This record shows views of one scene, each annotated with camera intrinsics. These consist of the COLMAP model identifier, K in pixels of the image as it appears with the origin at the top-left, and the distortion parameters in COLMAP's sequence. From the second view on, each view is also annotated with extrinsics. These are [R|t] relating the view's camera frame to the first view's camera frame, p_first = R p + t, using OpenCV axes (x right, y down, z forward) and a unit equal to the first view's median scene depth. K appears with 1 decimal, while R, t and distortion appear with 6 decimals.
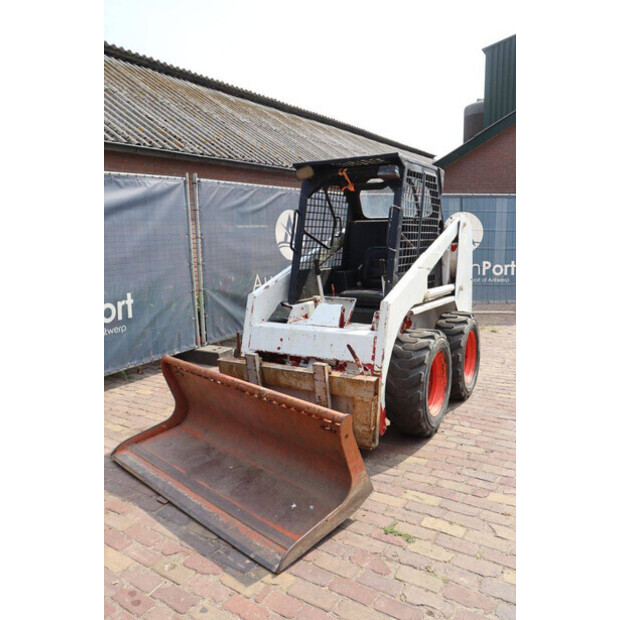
lens RADIAL K [[492.8, 0, 310.0], [0, 492.8, 310.0], [0, 0, 1]] dist [-0.105615, 0.012173]
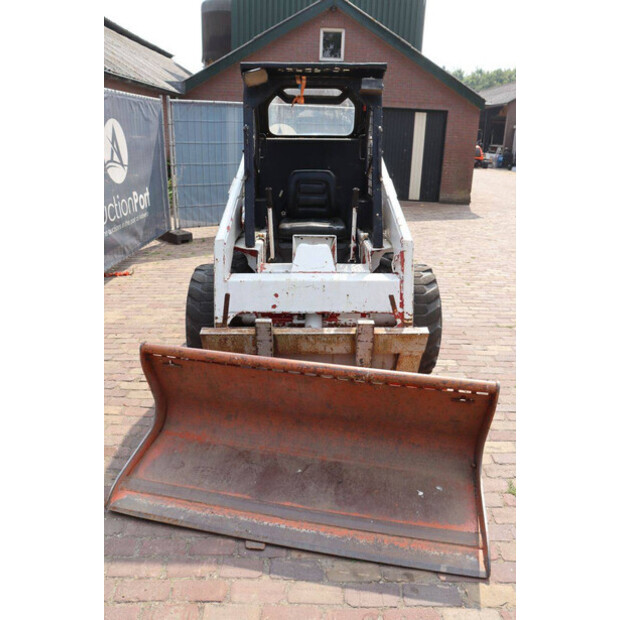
lens RADIAL K [[492.8, 0, 310.0], [0, 492.8, 310.0], [0, 0, 1]] dist [-0.105615, 0.012173]
pose [[0.849790, -0.146381, 0.506389, -0.486543], [0.053574, 0.979678, 0.193288, -0.079126], [-0.524392, -0.137125, 0.840363, 0.346717]]
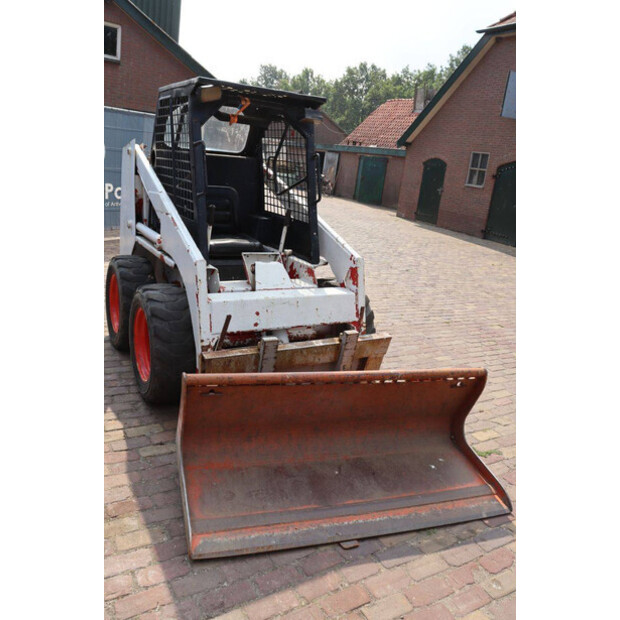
lens RADIAL K [[492.8, 0, 310.0], [0, 492.8, 310.0], [0, 0, 1]] dist [-0.105615, 0.012173]
pose [[0.469553, -0.186118, 0.863064, -0.836848], [0.015085, 0.979077, 0.202929, -0.127705], [-0.882775, -0.082267, 0.462536, 0.636085]]
